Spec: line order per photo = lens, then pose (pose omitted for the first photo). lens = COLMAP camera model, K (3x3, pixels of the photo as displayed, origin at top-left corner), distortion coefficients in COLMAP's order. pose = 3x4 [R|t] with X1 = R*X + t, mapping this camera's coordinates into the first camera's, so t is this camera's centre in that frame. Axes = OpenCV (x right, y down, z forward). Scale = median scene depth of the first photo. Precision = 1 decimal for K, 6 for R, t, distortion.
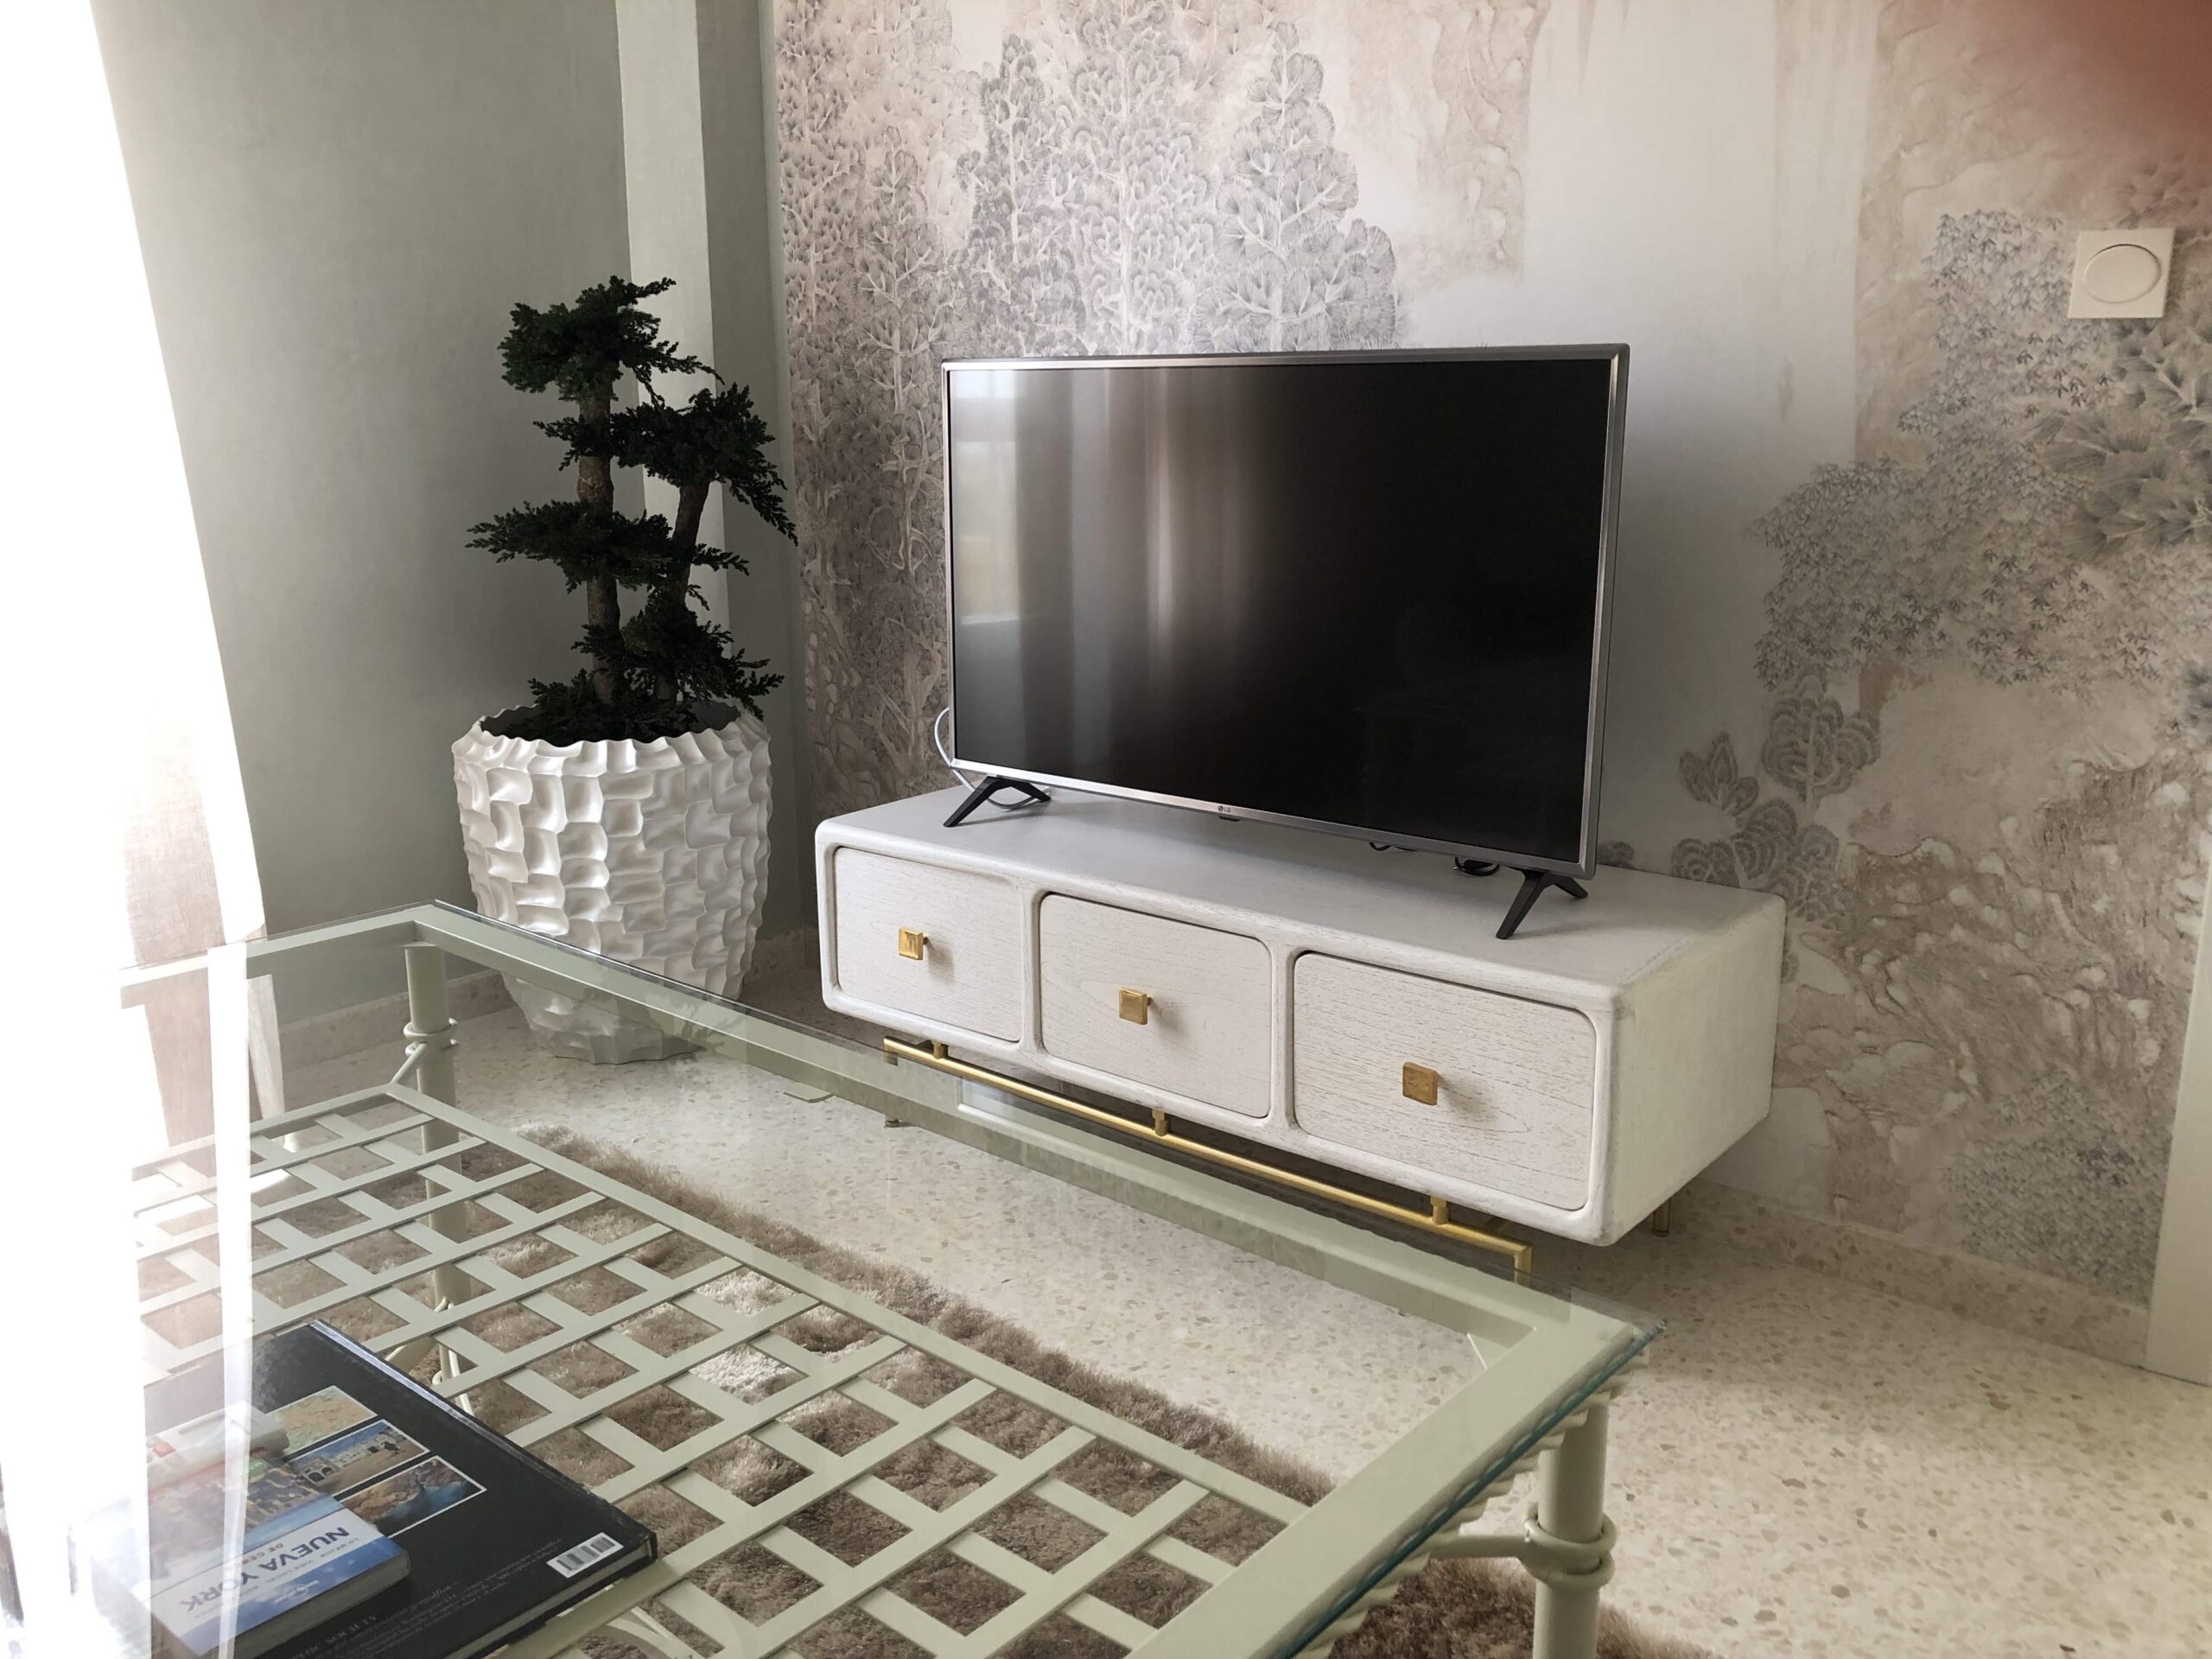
lens RADIAL K [[1836.0, 0, 1109.7], [0, 1836.0, 821.5], [0, 0, 1]] dist [0.046617, -0.055025]
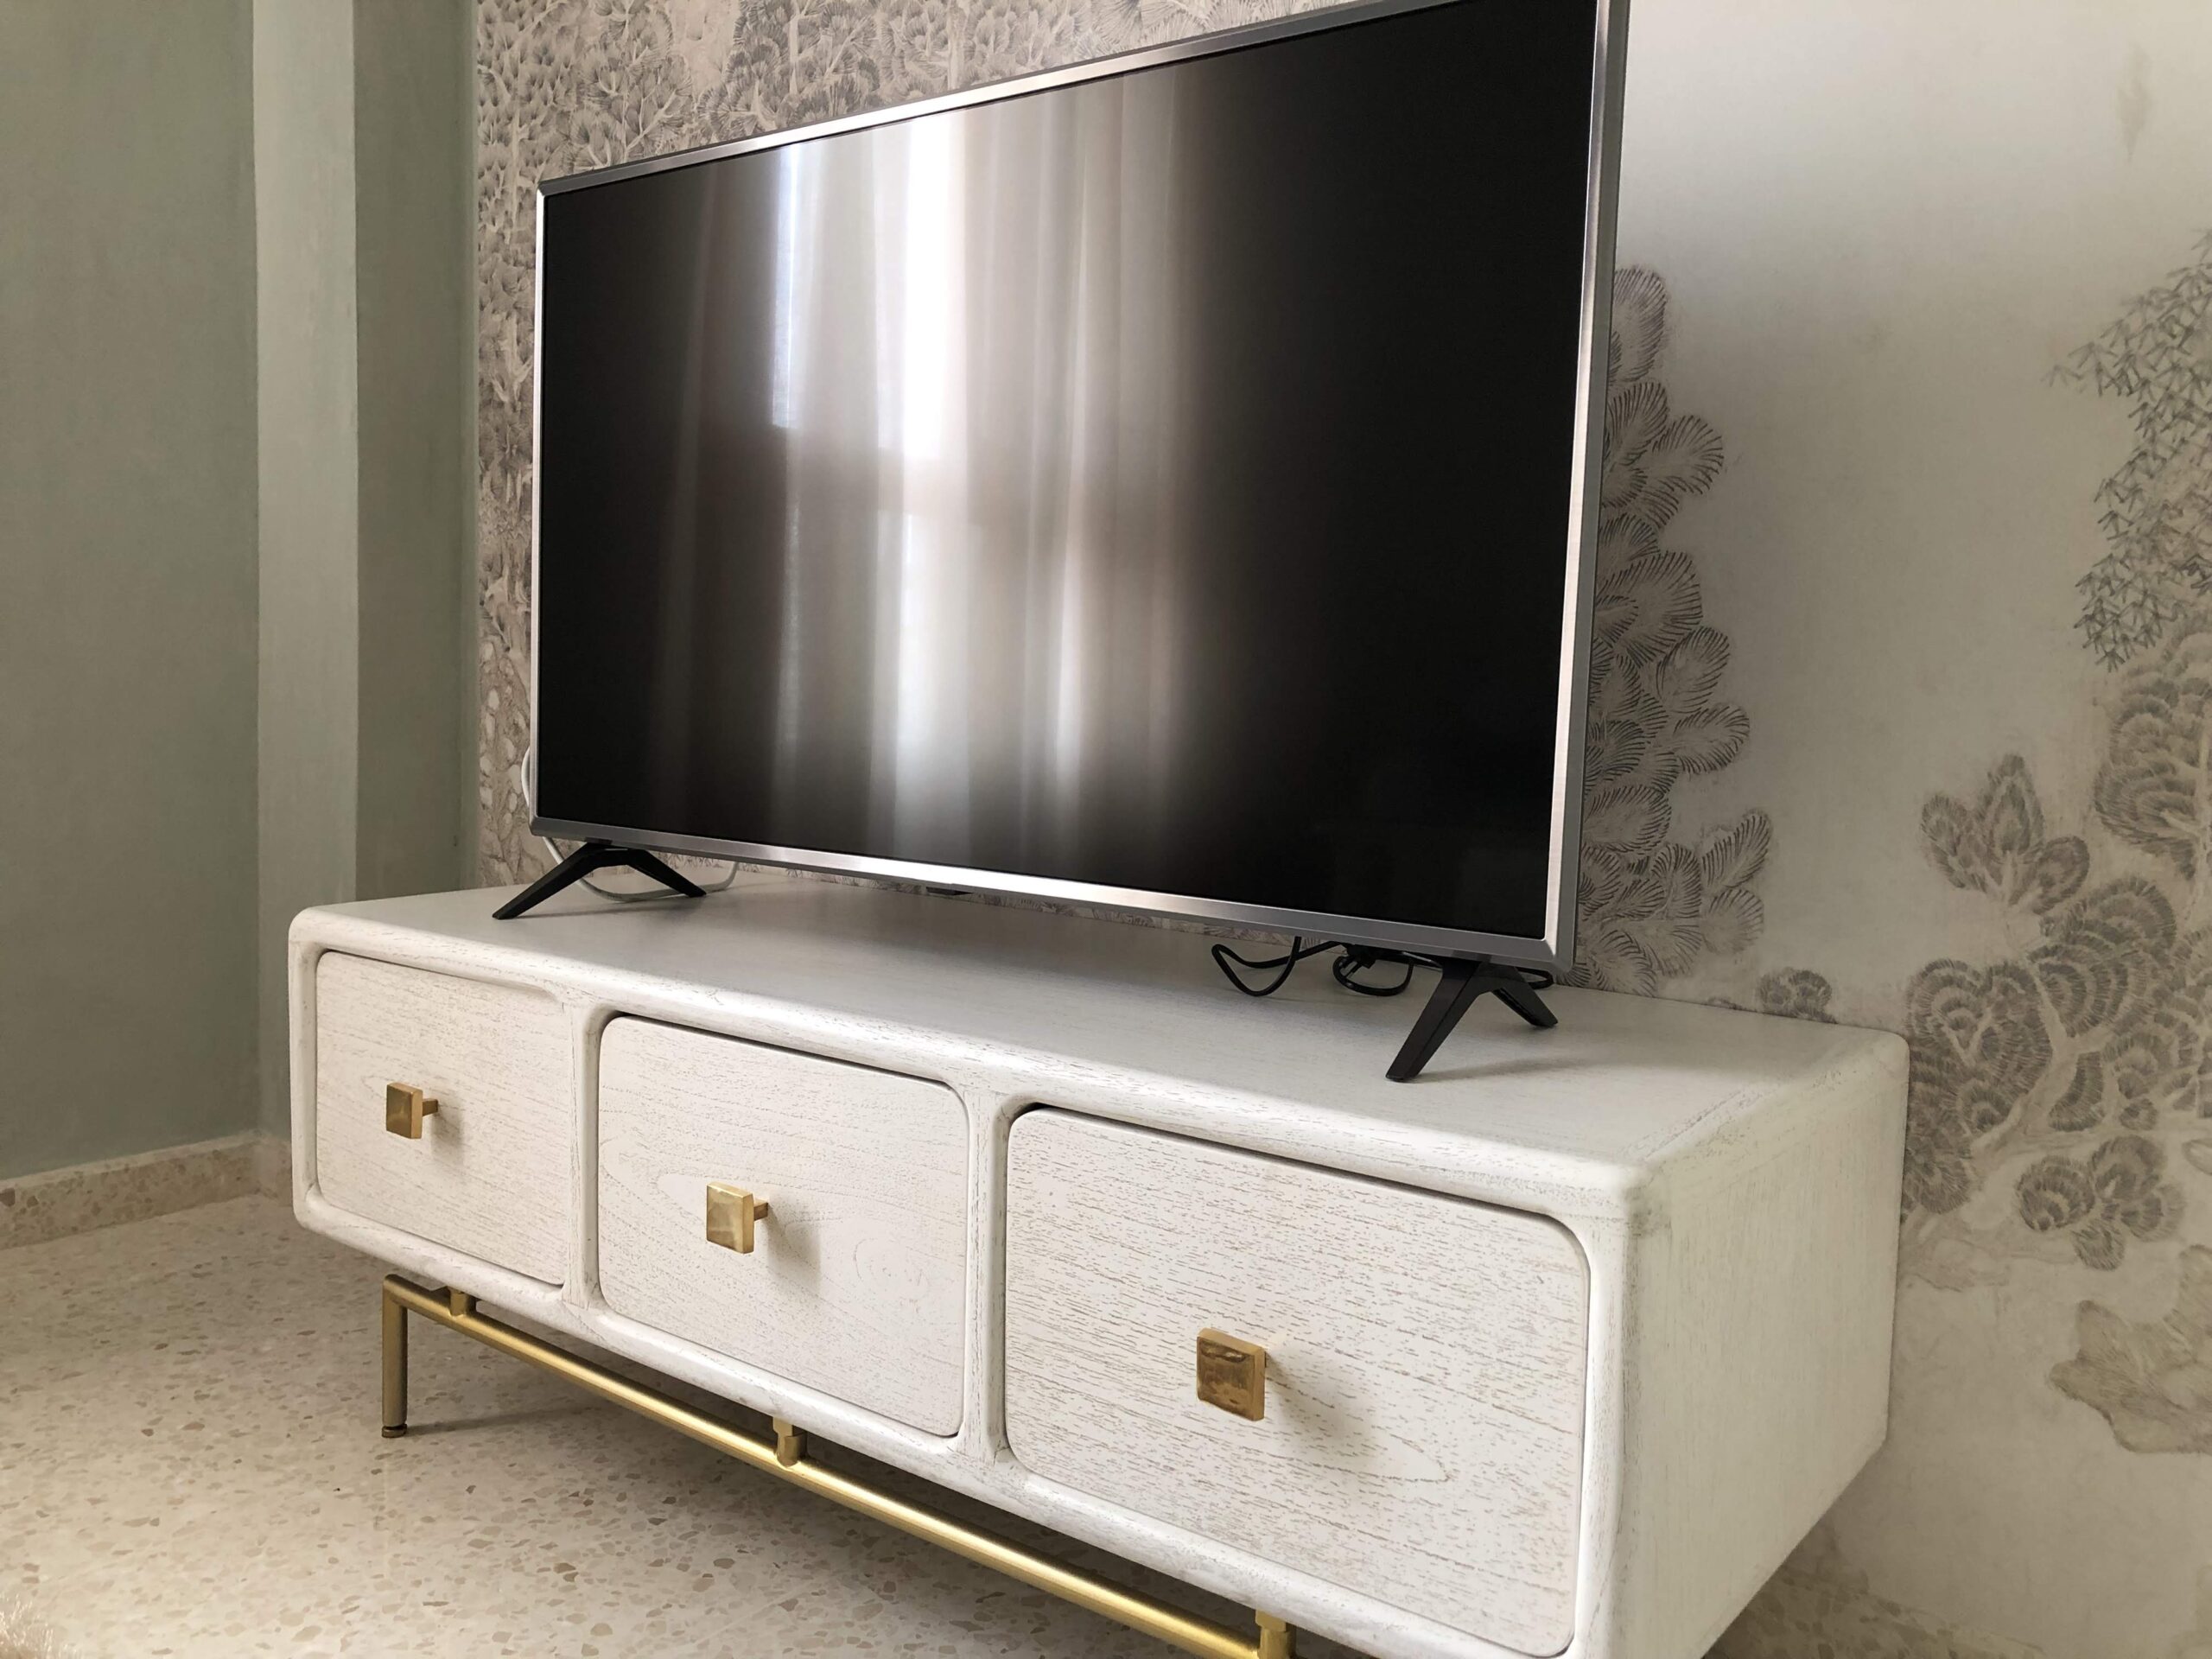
lens RADIAL K [[1836.0, 0, 1109.5], [0, 1836.0, 833.7], [0, 0, 1]] dist [0.046617, -0.055025]
pose [[0.998745, 0.031442, 0.038988, 0.047826], [-0.025650, 0.989669, -0.141059, 0.048746], [-0.043021, 0.139882, 0.989233, 0.430711]]
